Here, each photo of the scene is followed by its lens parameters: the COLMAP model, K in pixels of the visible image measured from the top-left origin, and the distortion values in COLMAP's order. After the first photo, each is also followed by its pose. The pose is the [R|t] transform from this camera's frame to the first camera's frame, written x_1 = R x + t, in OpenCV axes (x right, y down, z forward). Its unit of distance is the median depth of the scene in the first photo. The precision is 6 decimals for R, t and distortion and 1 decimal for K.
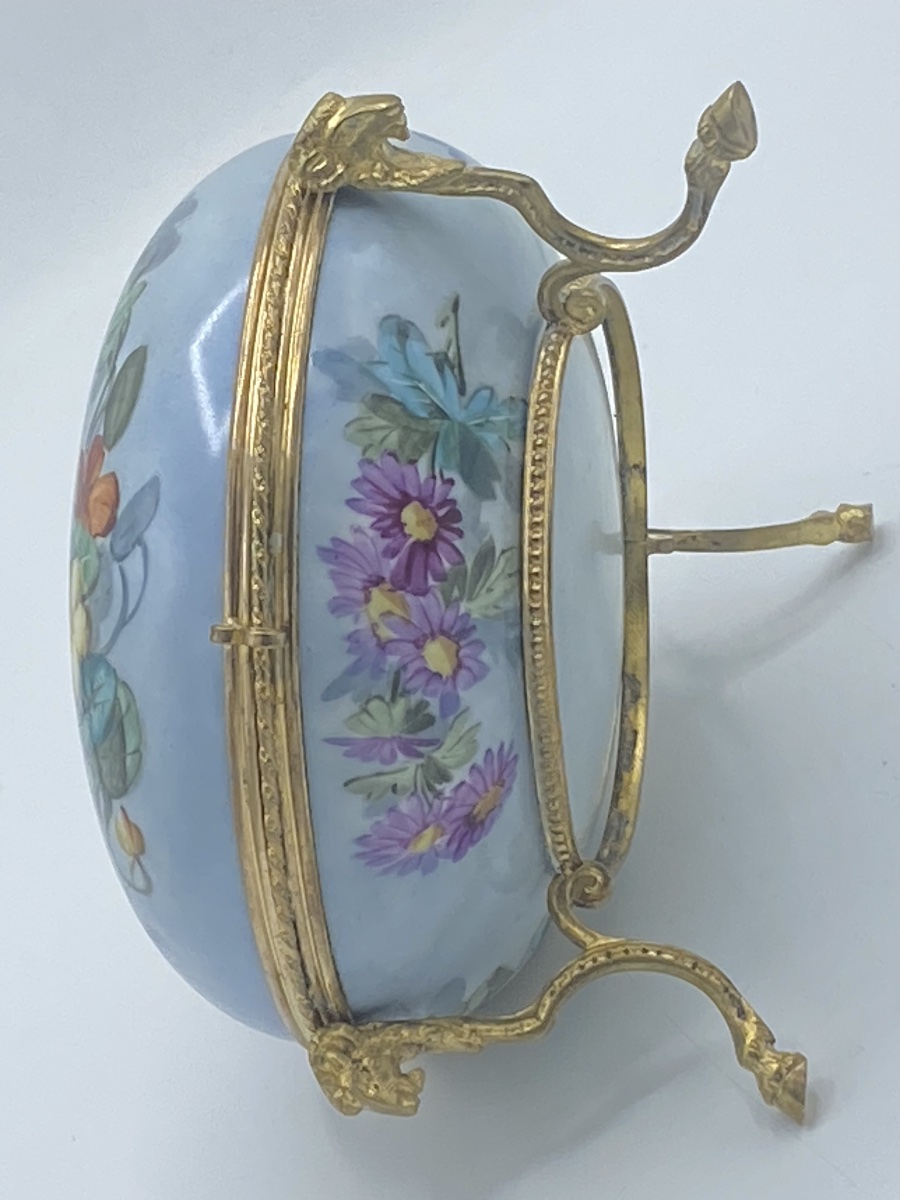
lens RADIAL K [[4295.4, 0, 450.0], [0, 4295.4, 600.0], [0, 0, 1]] dist [0.244427, 2.426881]
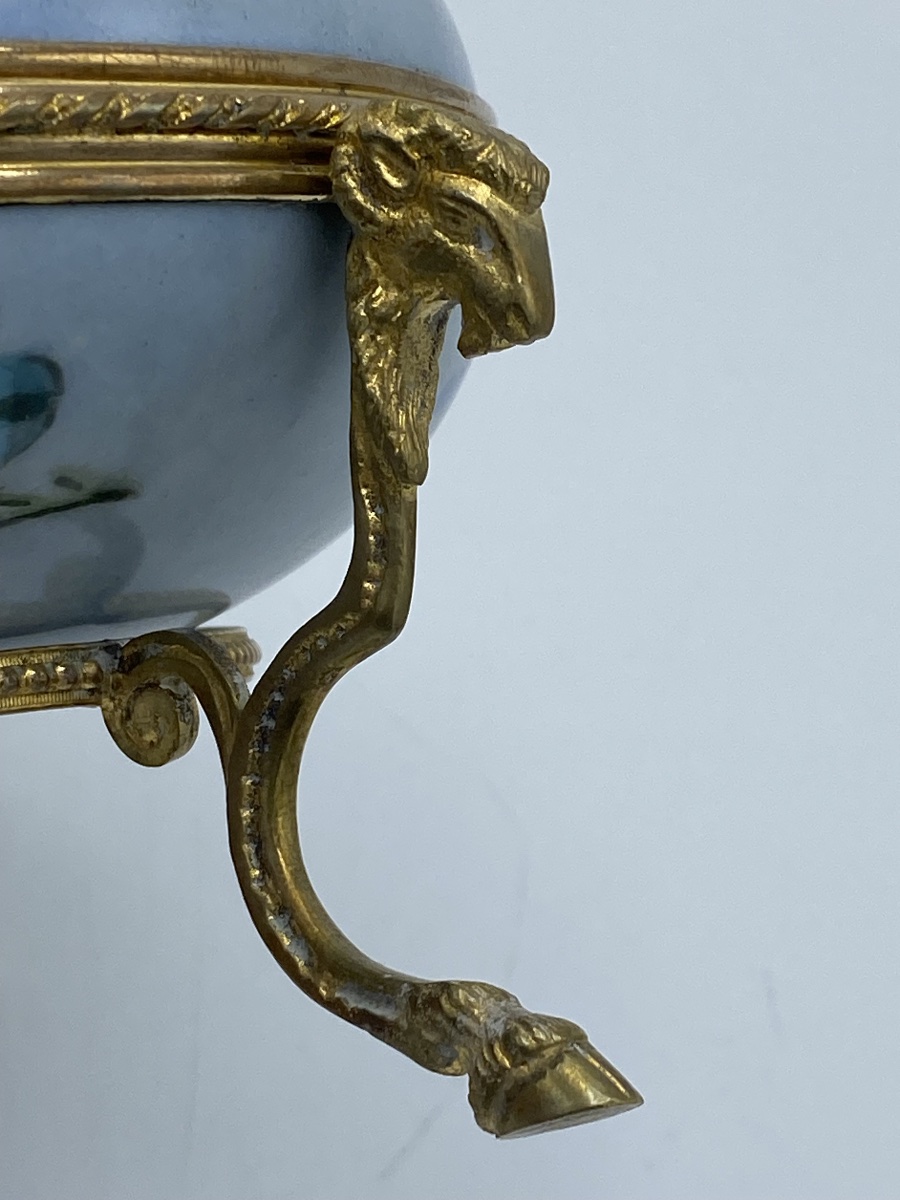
lens RADIAL K [[2960.4, 0, 450.0], [0, 2960.4, 600.0], [0, 0, 1]] dist [0.098972, 0.322182]
pose [[0.086954, 0.972499, 0.216067, -0.053765], [-0.993211, 0.101450, -0.056911, -0.086483], [-0.077266, -0.209652, 0.974718, 0.698386]]
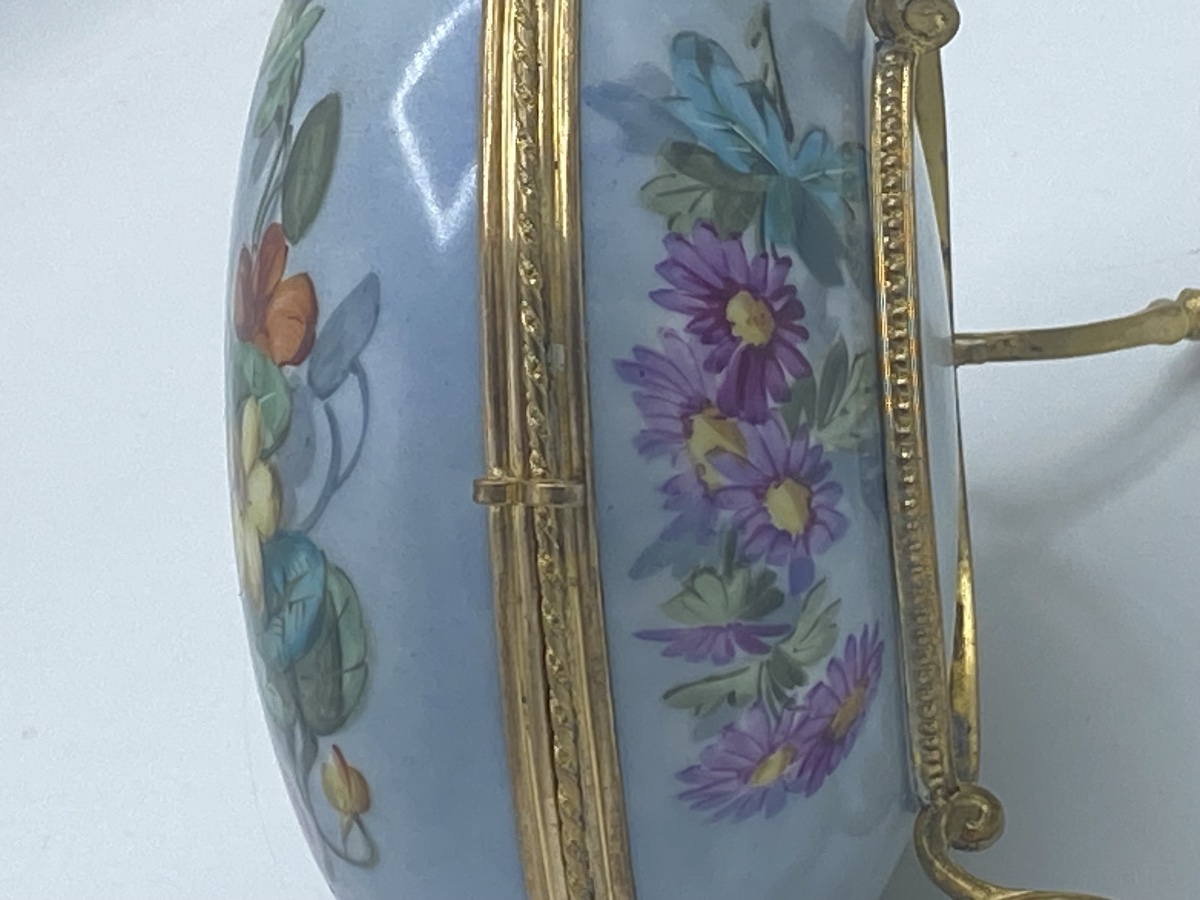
lens RADIAL K [[4714.8, 0, 600.0], [0, 4714.8, 450.0], [0, 0, 1]] dist [0.254247, -1.149631]
pose [[0.995146, -0.051953, 0.083581, -0.096876], [0.052790, 0.998575, -0.007837, 0.007985], [-0.083054, 0.012211, 0.996470, 0.225995]]
